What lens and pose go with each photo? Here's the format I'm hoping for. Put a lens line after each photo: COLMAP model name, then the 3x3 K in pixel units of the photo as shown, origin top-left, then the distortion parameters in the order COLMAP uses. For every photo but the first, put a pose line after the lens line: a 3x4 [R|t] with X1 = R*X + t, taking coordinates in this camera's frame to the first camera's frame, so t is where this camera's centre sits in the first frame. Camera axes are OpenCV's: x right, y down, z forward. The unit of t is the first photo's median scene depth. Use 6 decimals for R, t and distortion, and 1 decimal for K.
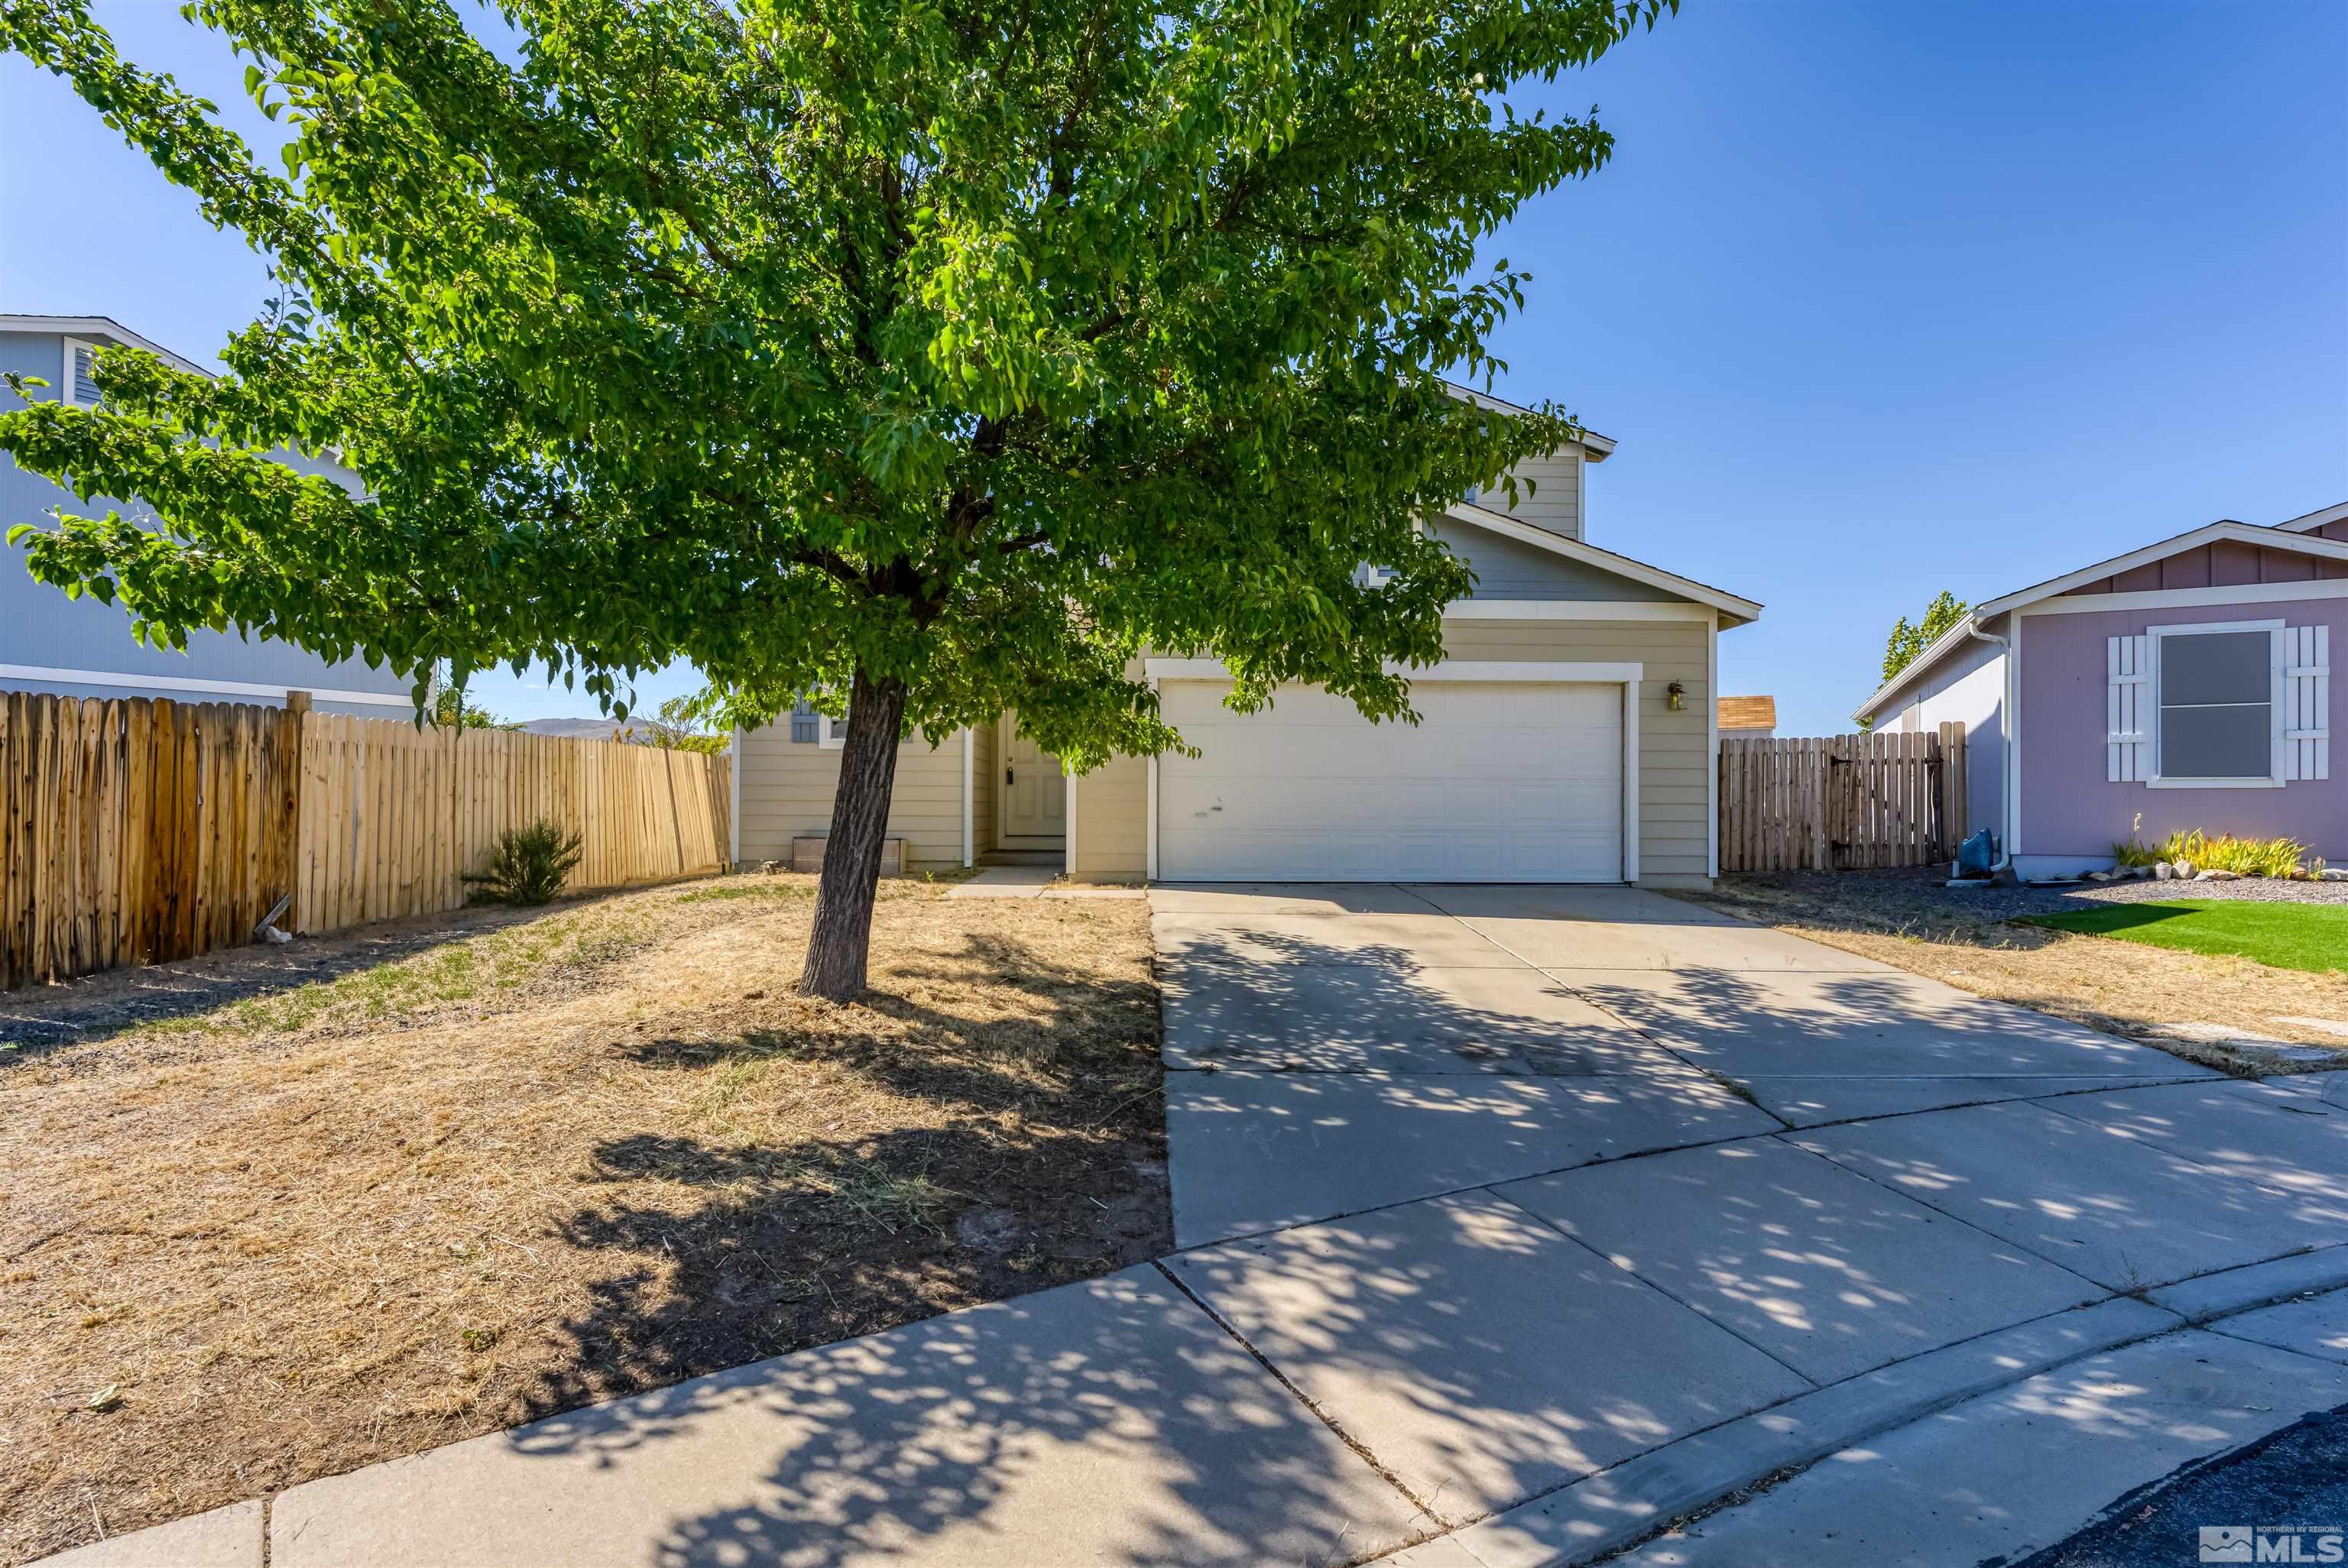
lens RADIAL K [[1120.0, 0, 1172.0], [0, 1120.0, 792.3], [0, 0, 1]] dist [-0.002093, 0.000147]
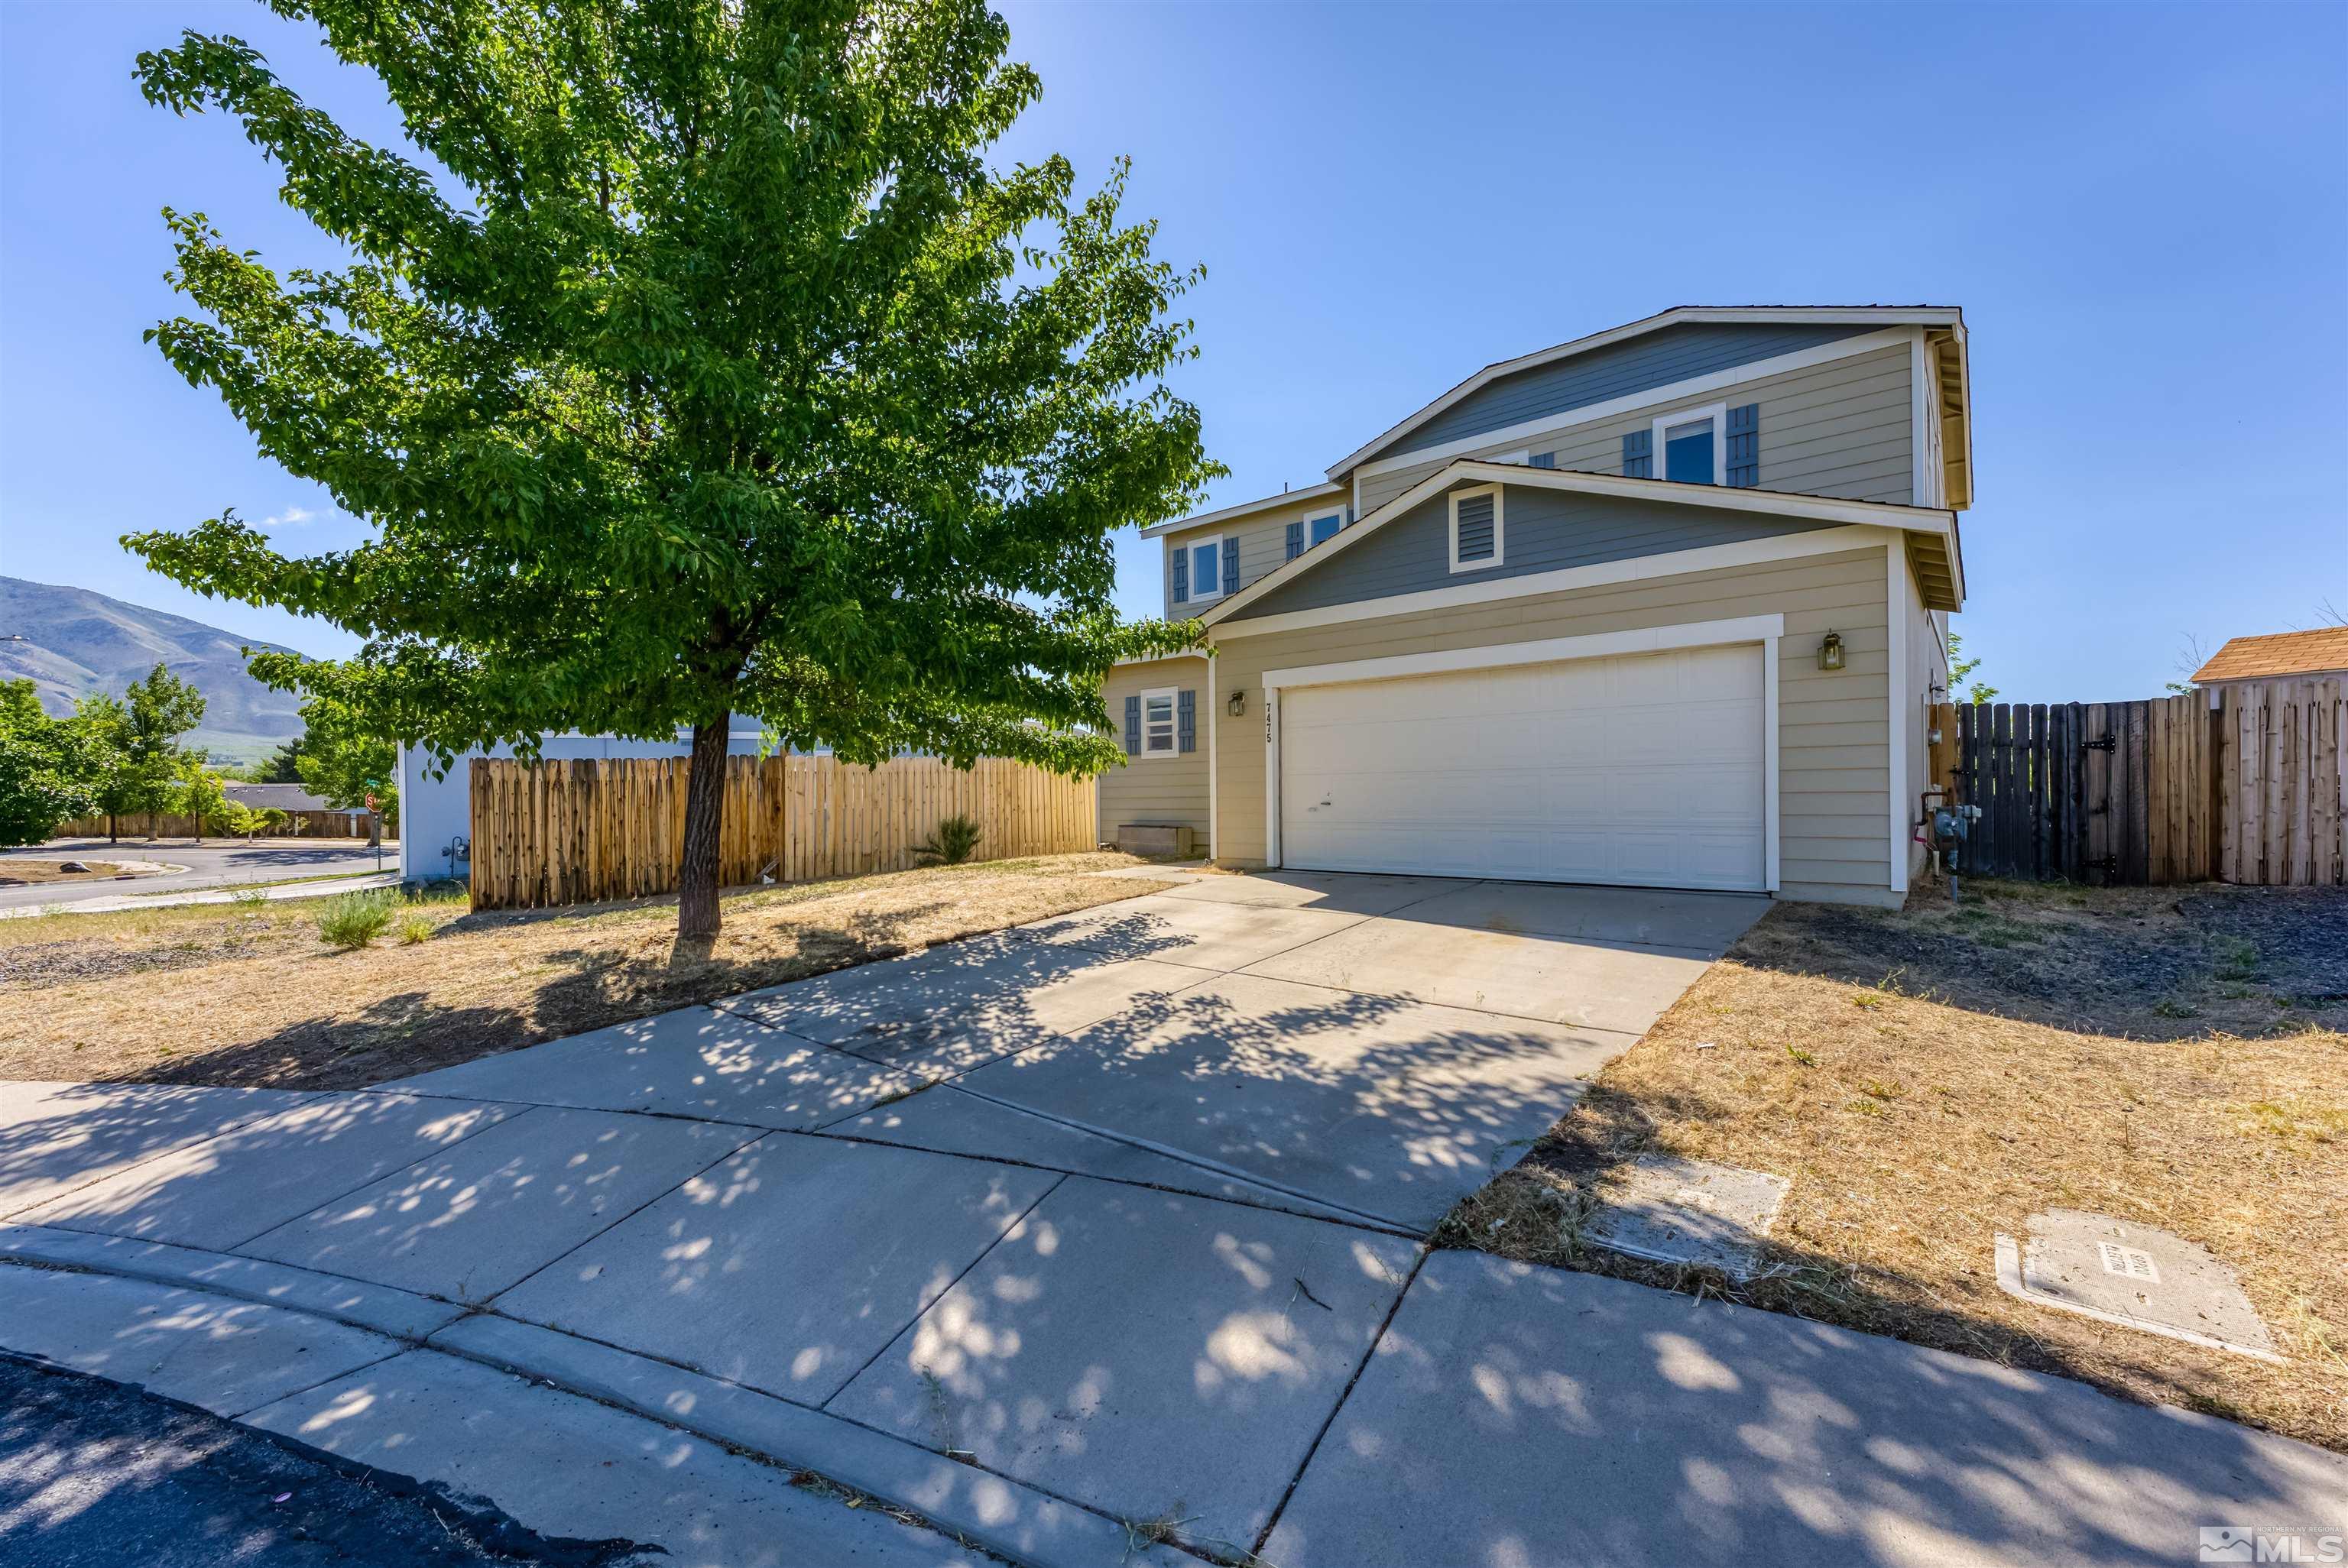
lens RADIAL K [[944.3, 0, 1173.1], [0, 944.3, 786.8], [0, 0, 1]] dist [-0.002831, 0.000041]
pose [[0.744668, -0.019494, -0.667151, 0.736484], [0.026524, 0.999648, 0.000395, -0.007739], [0.666908, -0.017990, 0.744923, 0.300275]]
